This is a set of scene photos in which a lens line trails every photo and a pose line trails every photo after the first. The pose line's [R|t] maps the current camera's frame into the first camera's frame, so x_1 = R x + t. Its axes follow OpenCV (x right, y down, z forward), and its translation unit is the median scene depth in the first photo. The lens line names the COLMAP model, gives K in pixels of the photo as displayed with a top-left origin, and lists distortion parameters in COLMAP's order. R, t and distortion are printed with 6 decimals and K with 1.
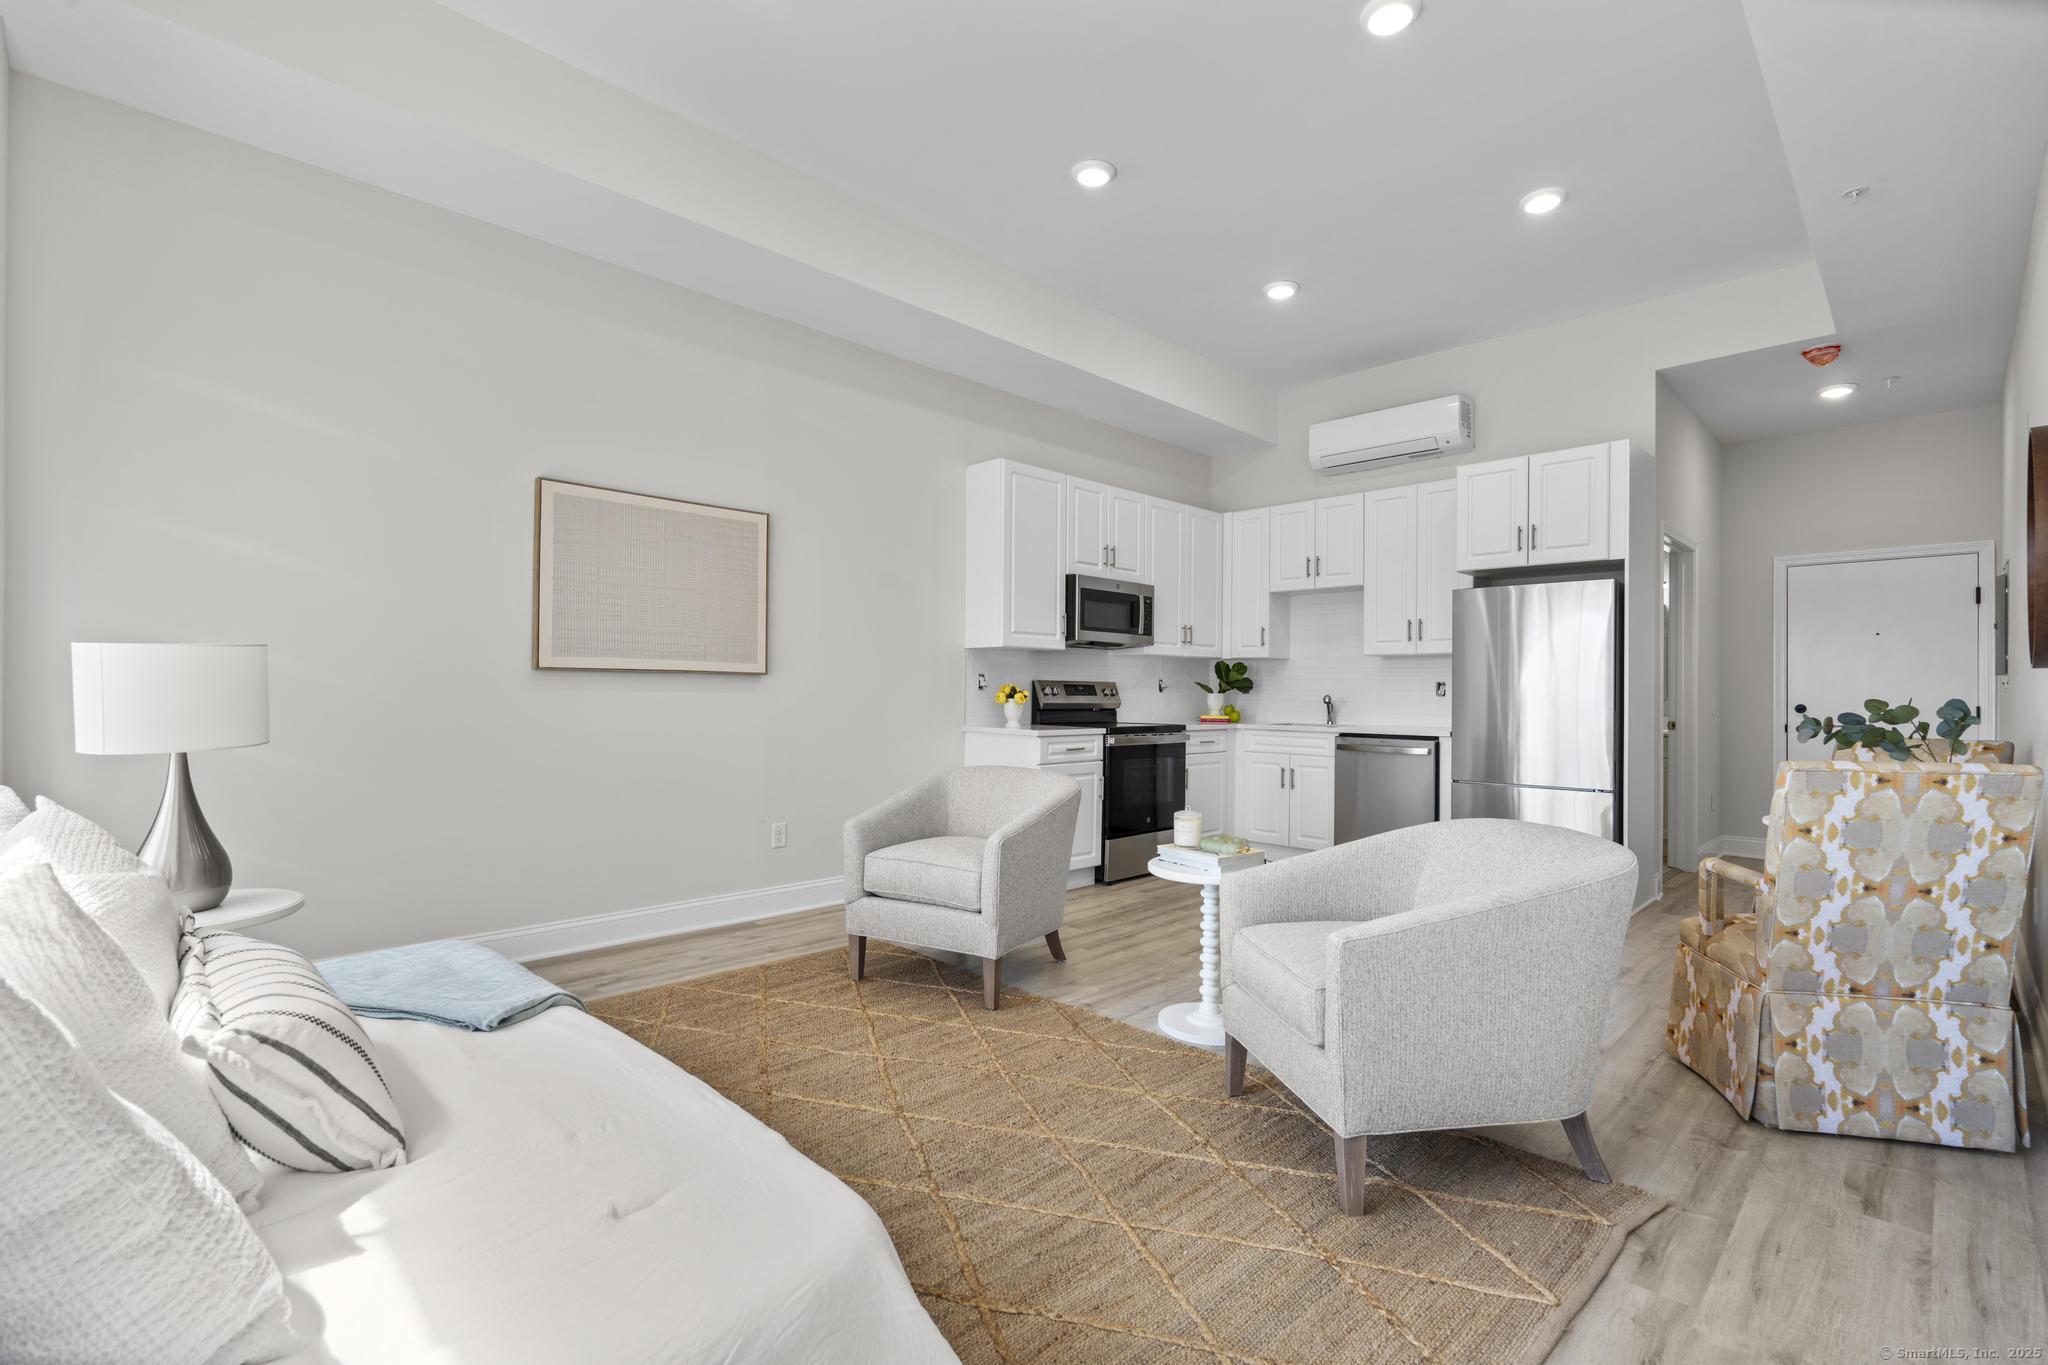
lens RADIAL K [[914.0, 0, 1021.7], [0, 914.0, 689.0], [0, 0, 1]] dist [-0.004894, 0.000280]
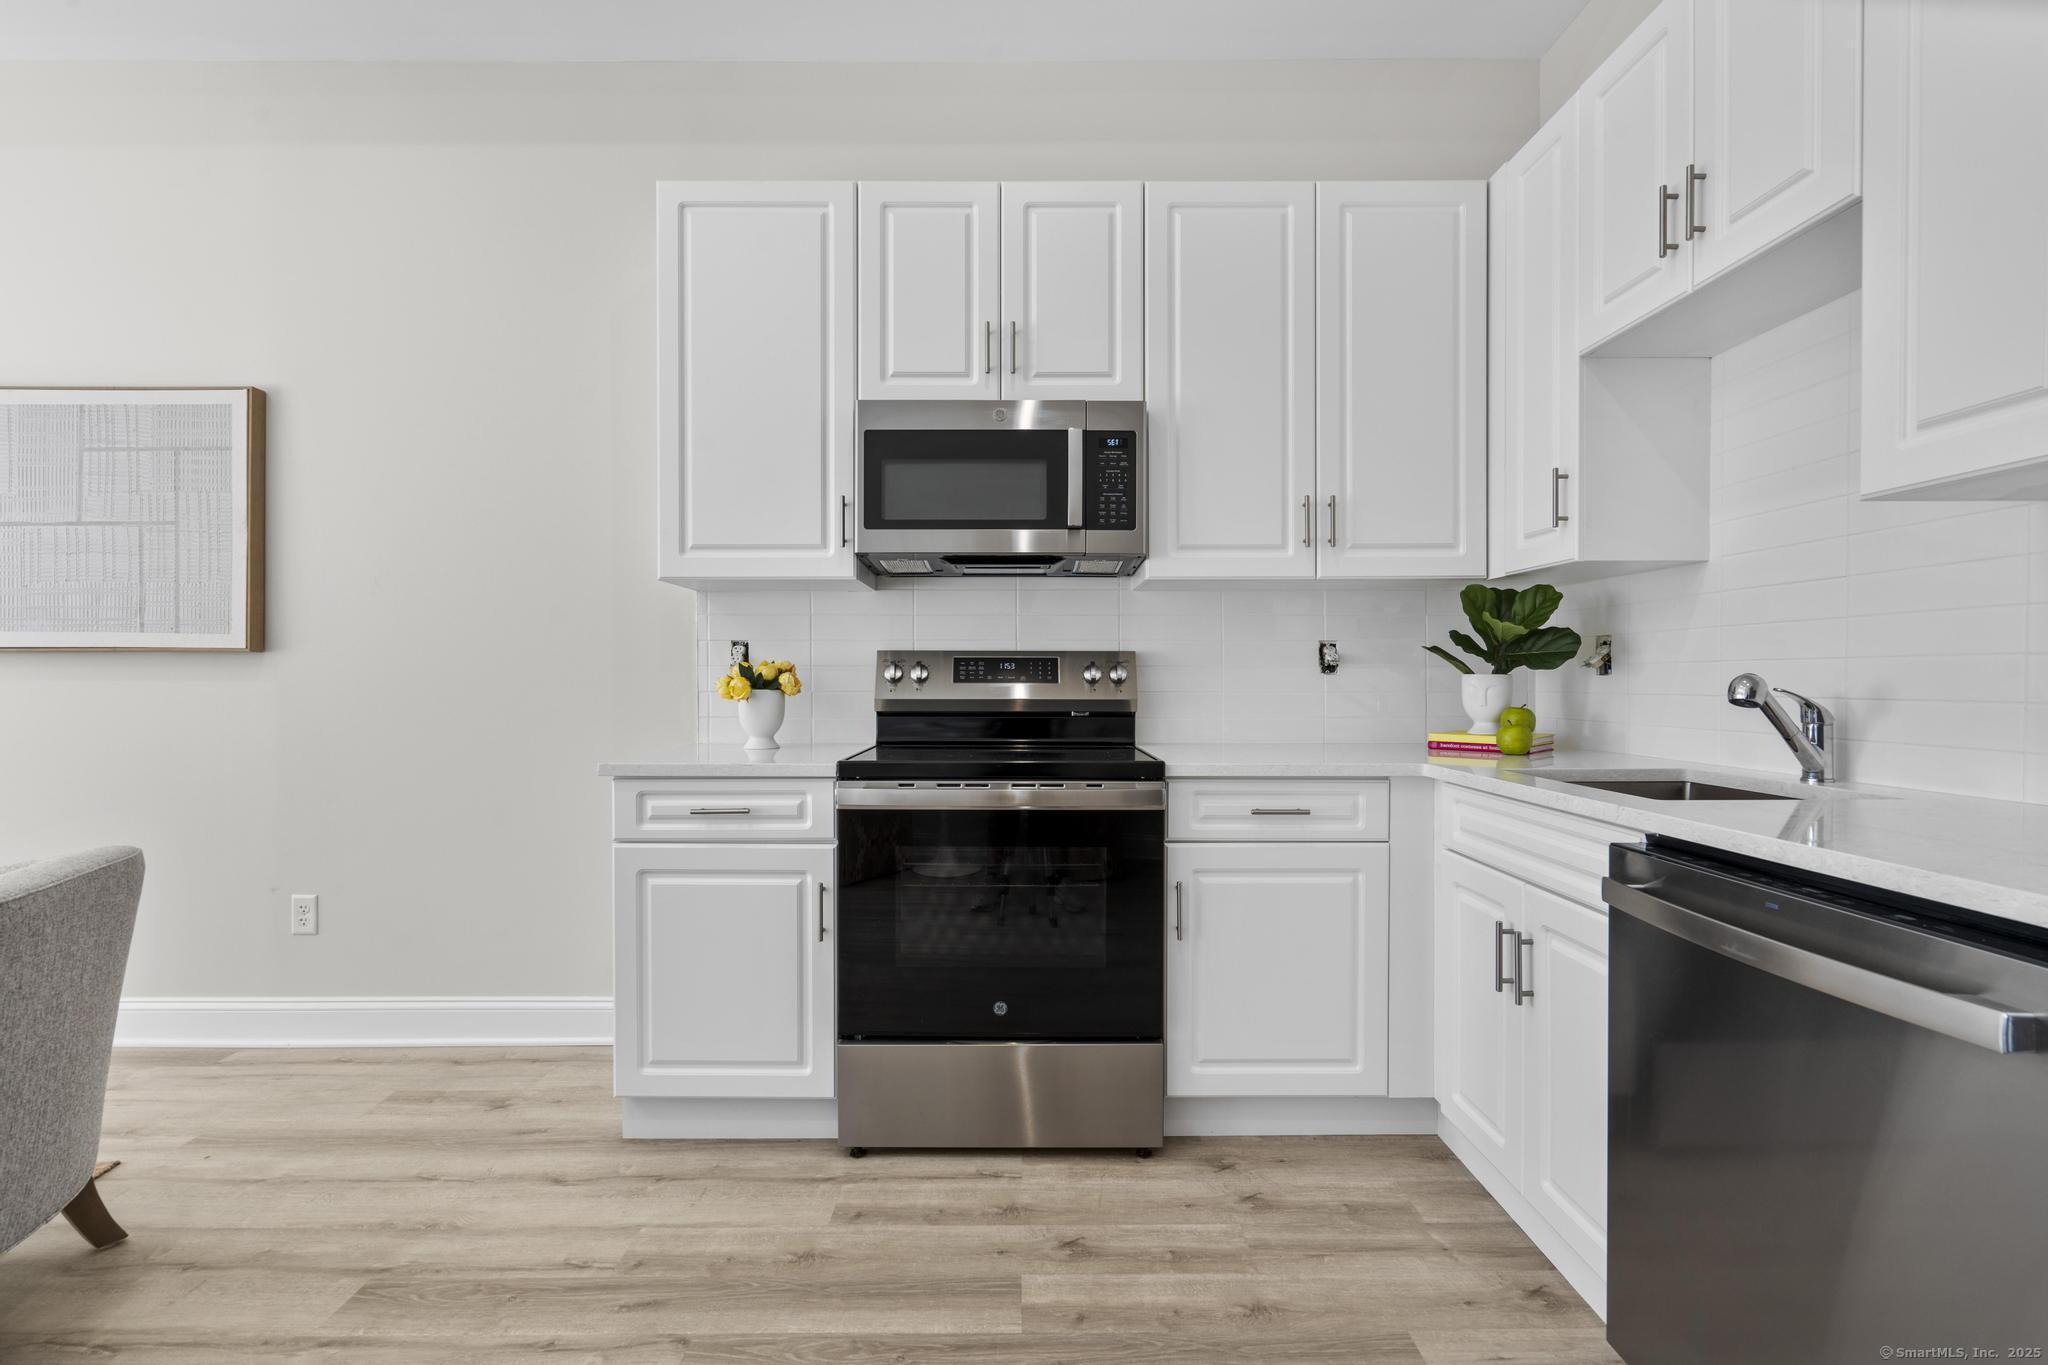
lens RADIAL K [[914.0, 0, 1021.7], [0, 914.0, 689.0], [0, 0, 1]] dist [-0.004894, 0.000280]
pose [[0.716818, -0.001469, -0.697259, 0.391421], [0.009655, 0.999923, 0.007819, 0.007366], [0.697193, -0.012337, 0.716777, 0.701864]]
